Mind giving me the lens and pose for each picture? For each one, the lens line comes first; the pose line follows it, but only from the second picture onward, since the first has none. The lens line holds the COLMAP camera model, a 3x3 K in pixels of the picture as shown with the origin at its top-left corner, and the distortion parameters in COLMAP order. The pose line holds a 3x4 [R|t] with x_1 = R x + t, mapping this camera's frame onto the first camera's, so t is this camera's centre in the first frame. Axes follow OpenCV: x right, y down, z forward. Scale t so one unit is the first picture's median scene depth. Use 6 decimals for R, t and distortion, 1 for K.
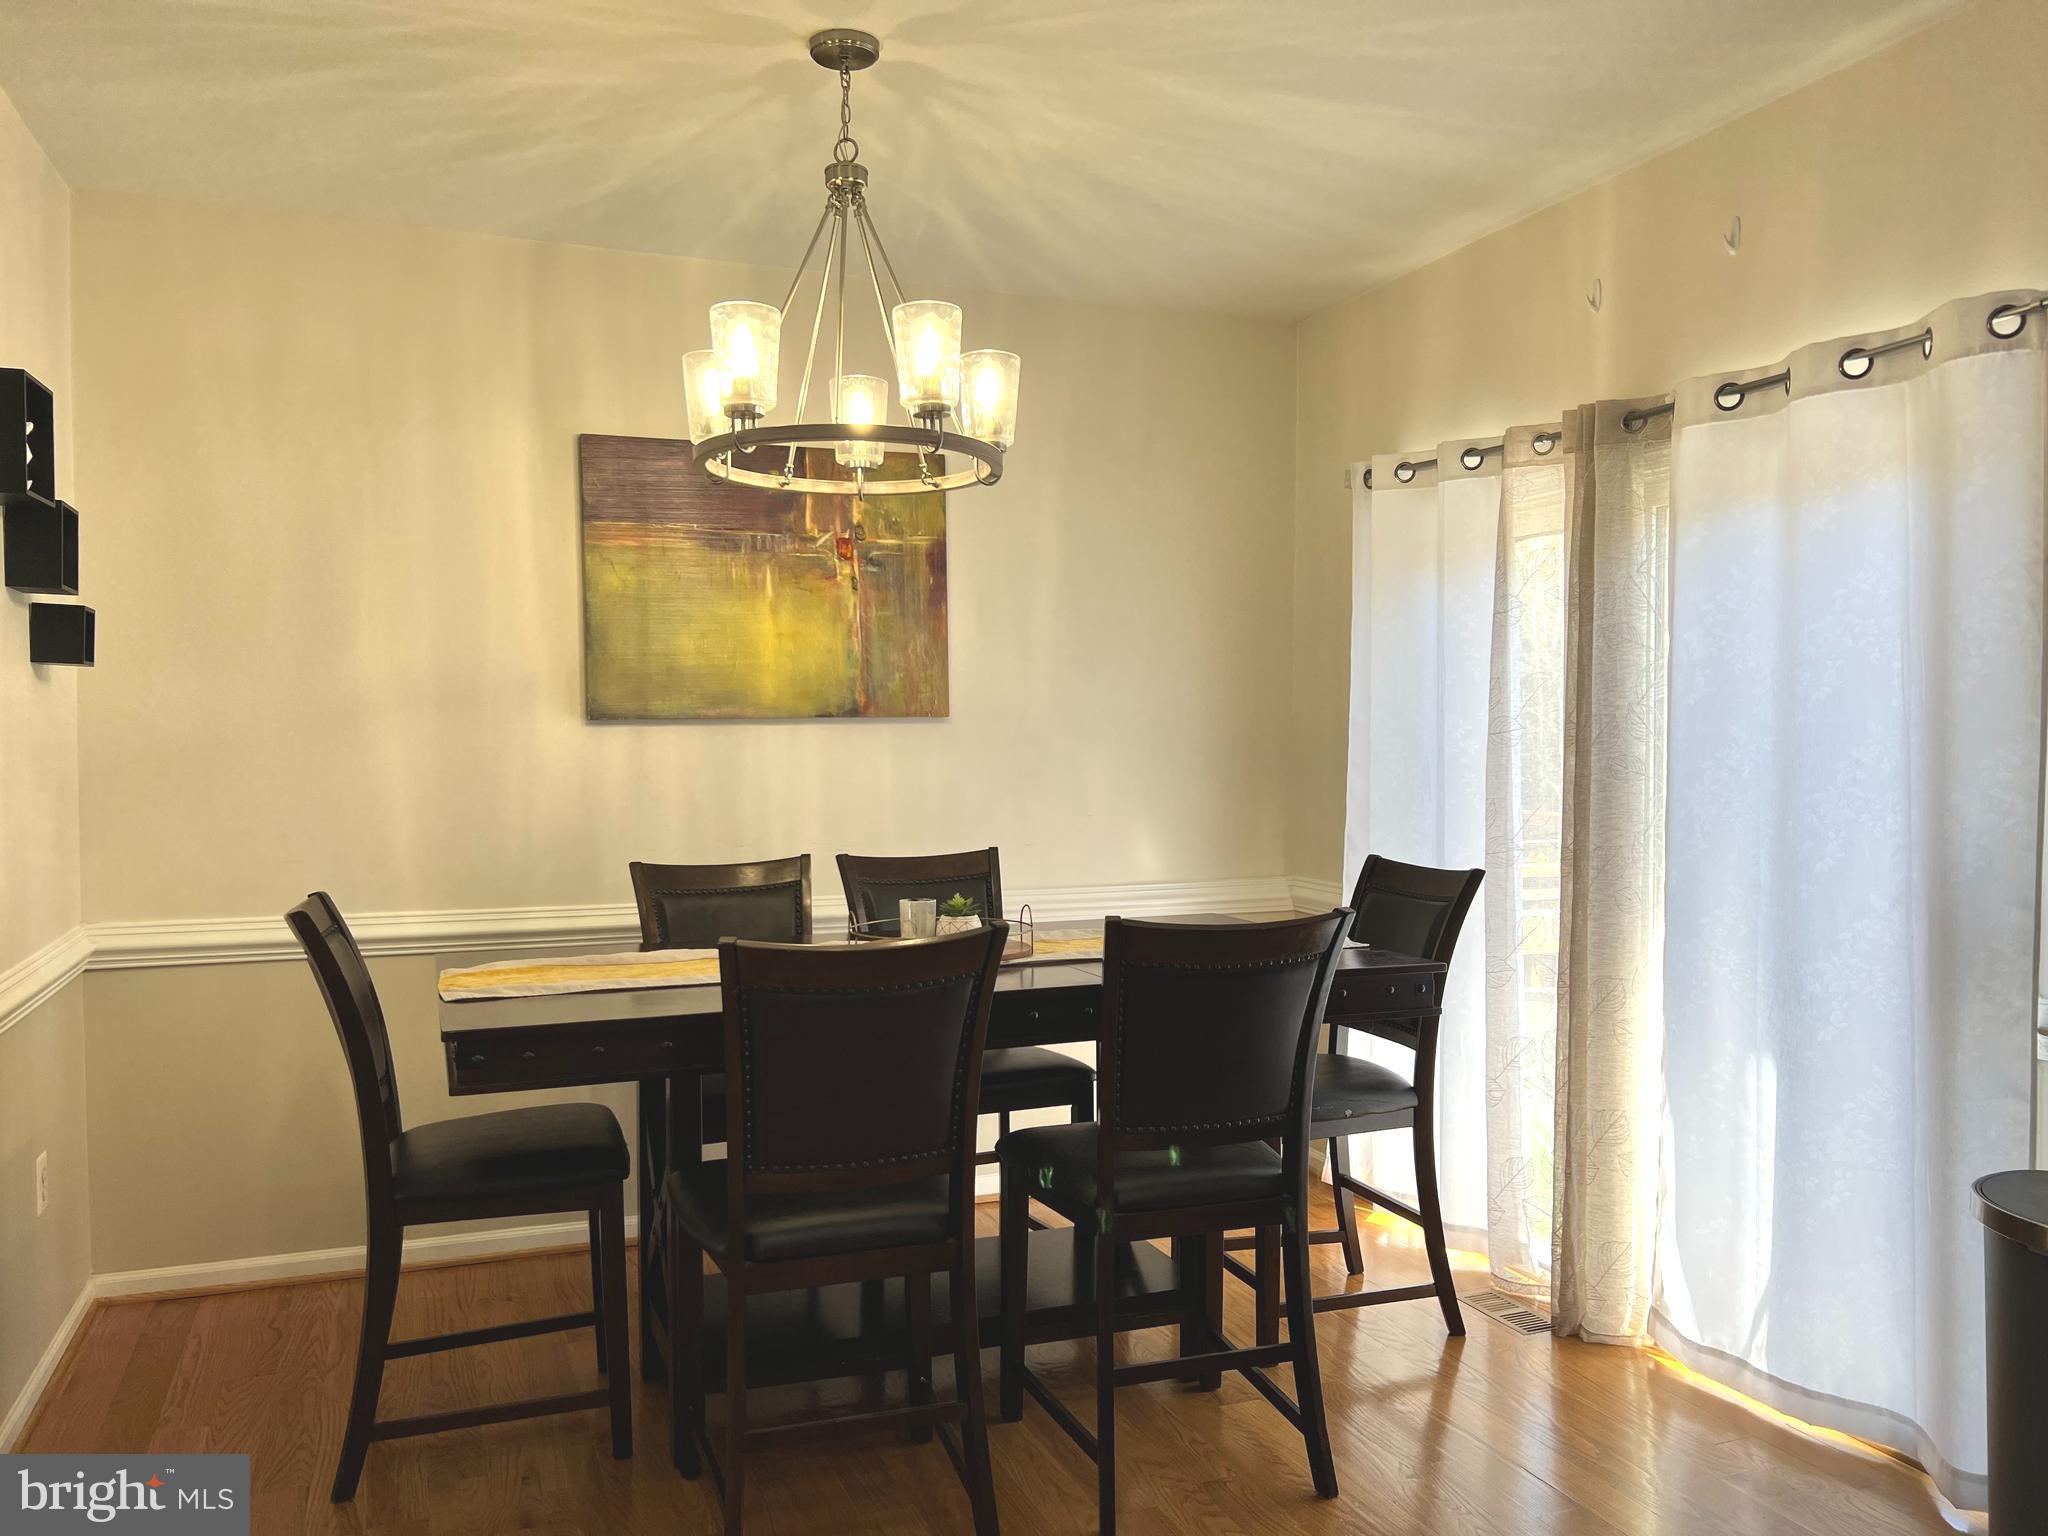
lens RADIAL K [[1557.5, 0, 1027.6], [0, 1557.5, 776.8], [0, 0, 1]] dist [0.067085, -0.066314]
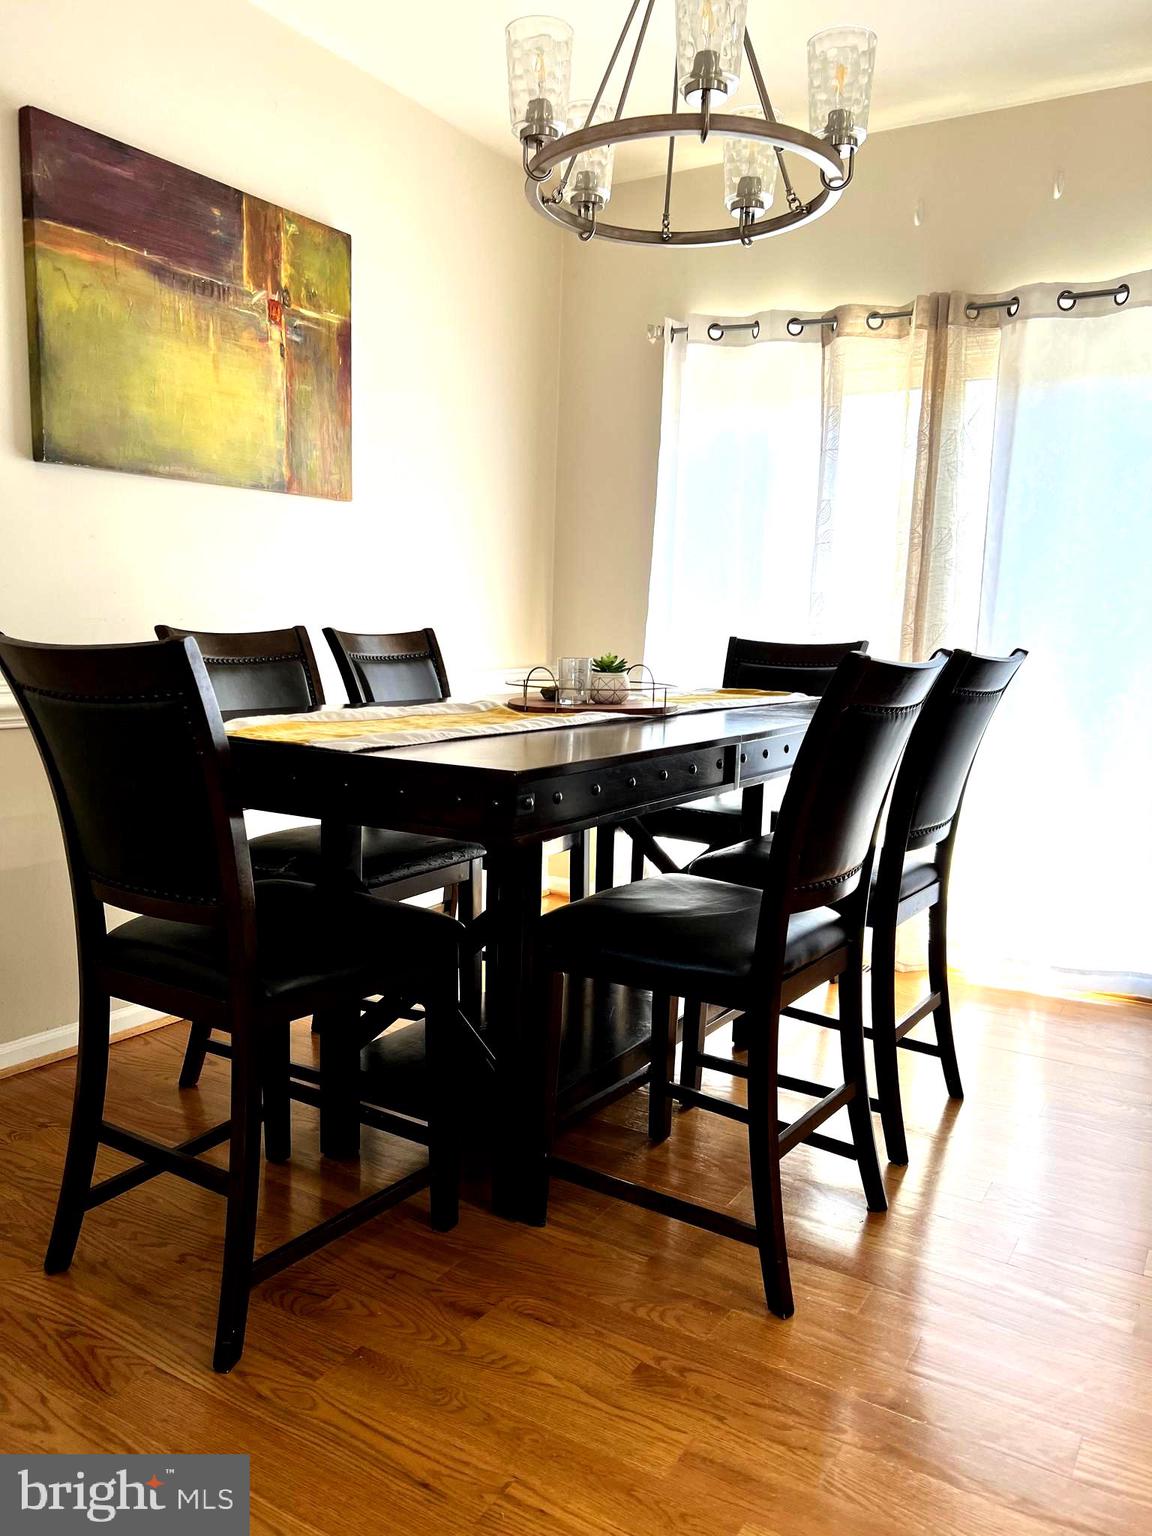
lens RADIAL K [[1168.1, 0, 582.6], [0, 1168.1, 768.3], [0, 0, 1]] dist [0.067085, -0.066314]
pose [[0.800999, -0.049361, 0.596627, -0.511364], [-0.019972, 0.993837, 0.109036, 0.063564], [-0.598332, -0.099254, 0.795077, 0.337157]]
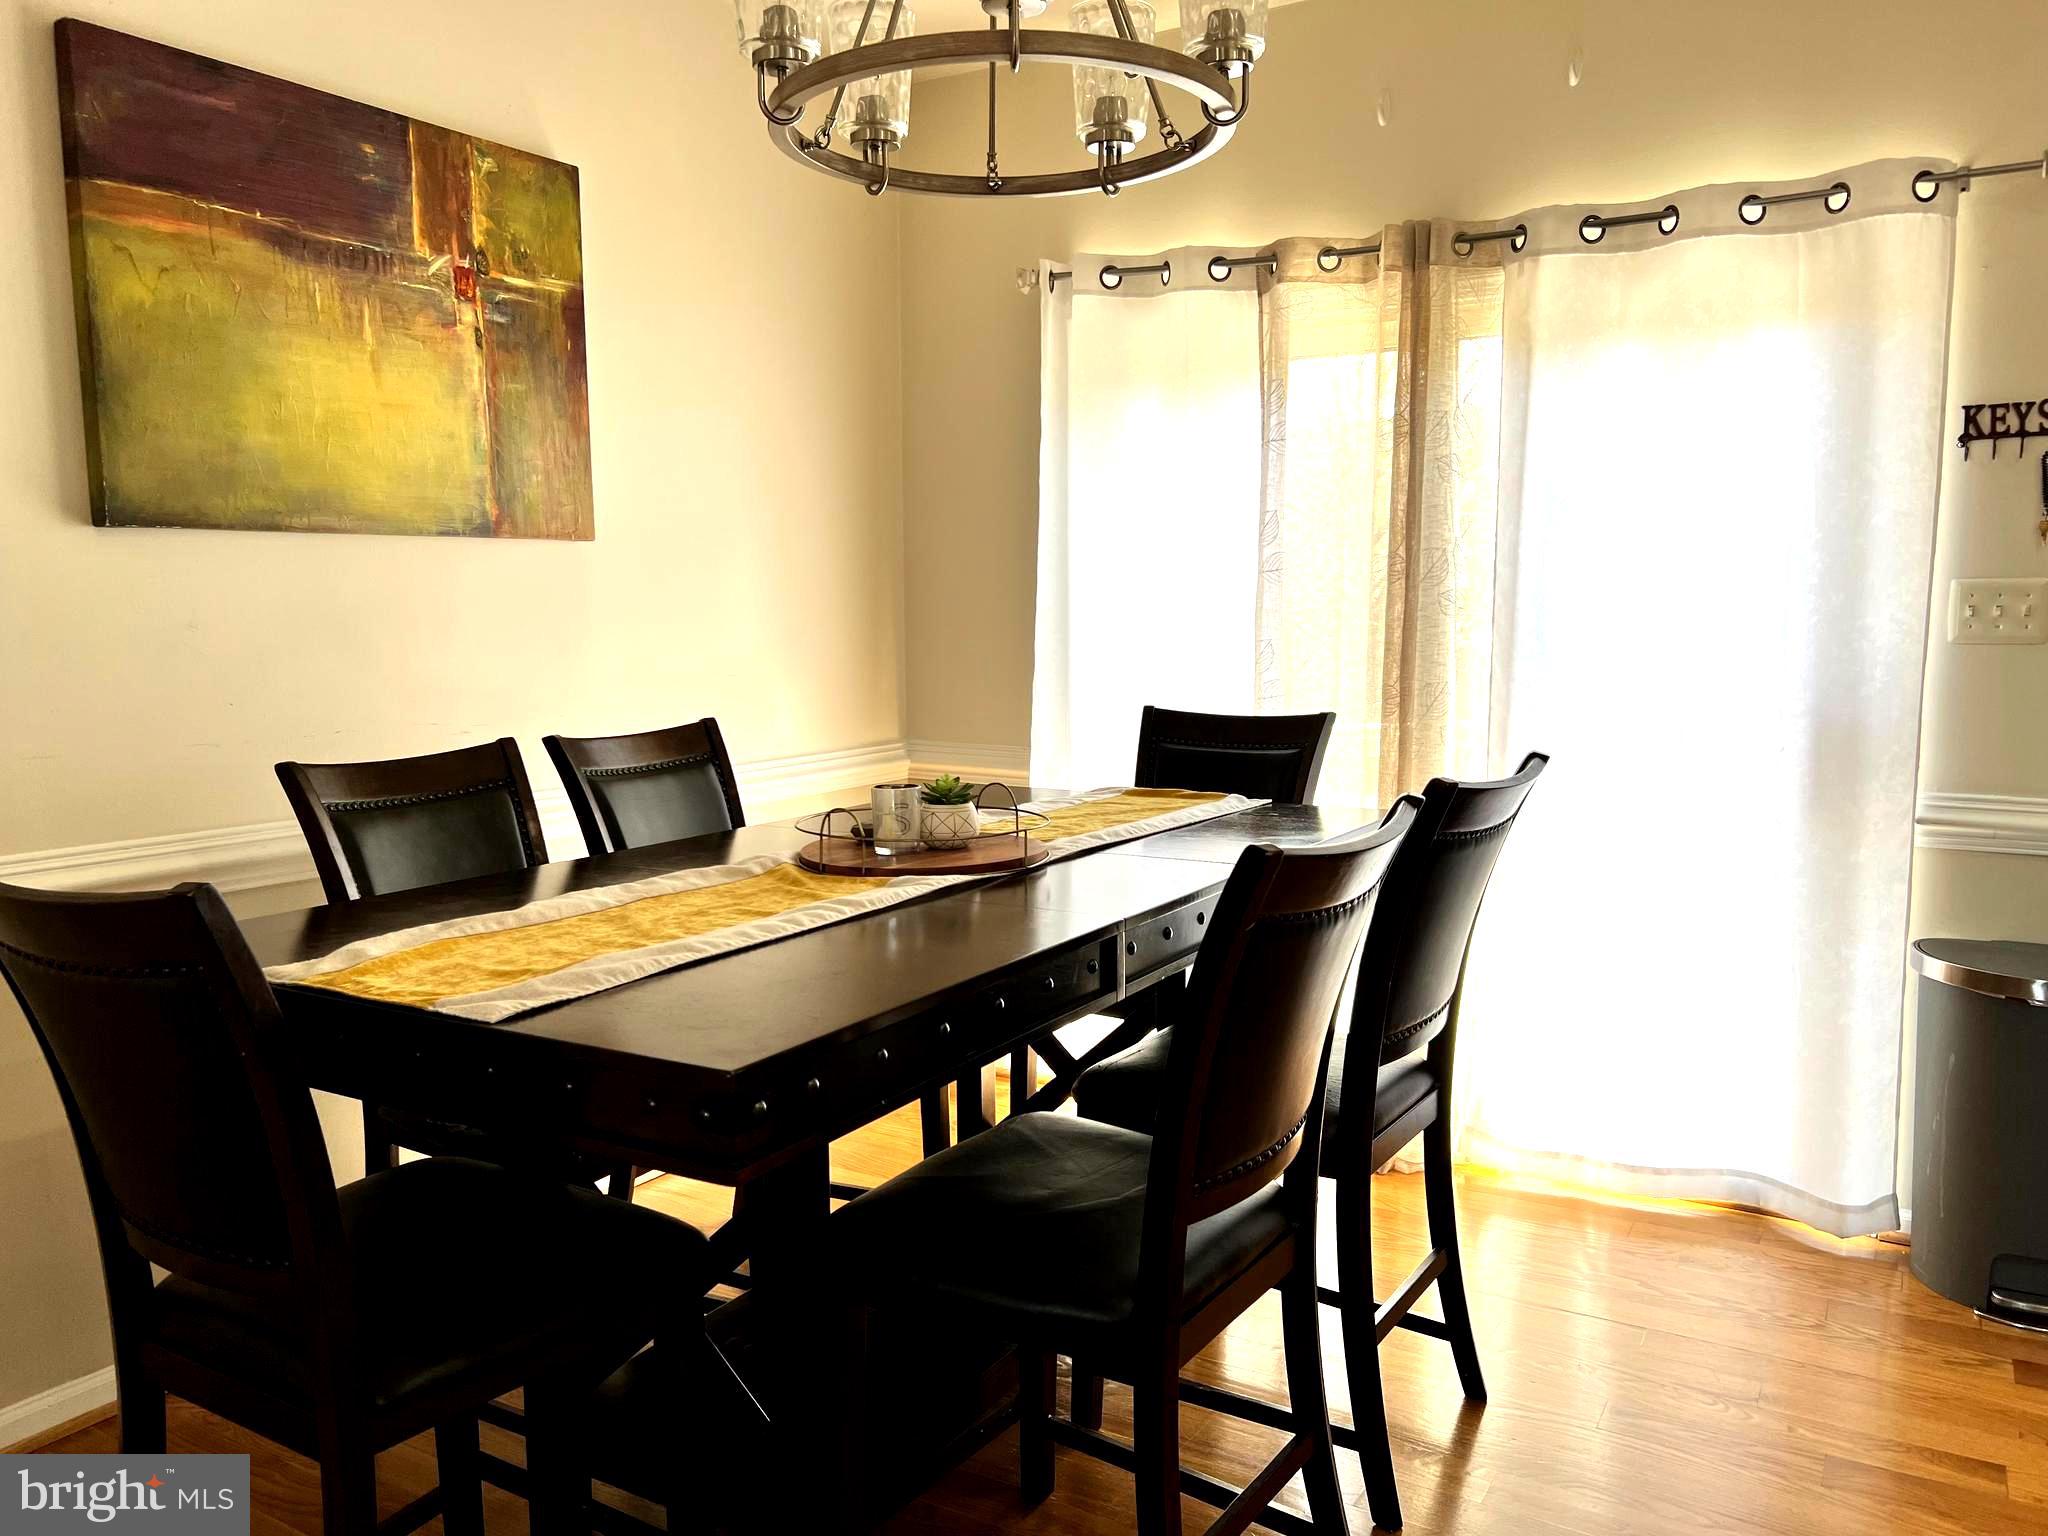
lens RADIAL K [[1557.5, 0, 1027.6], [0, 1557.5, 776.8], [0, 0, 1]] dist [0.067085, -0.066314]
pose [[0.791345, -0.068105, 0.607564, -0.435136], [0.014118, 0.995547, 0.093207, 0.007940], [-0.611206, -0.065181, 0.788783, 0.366008]]
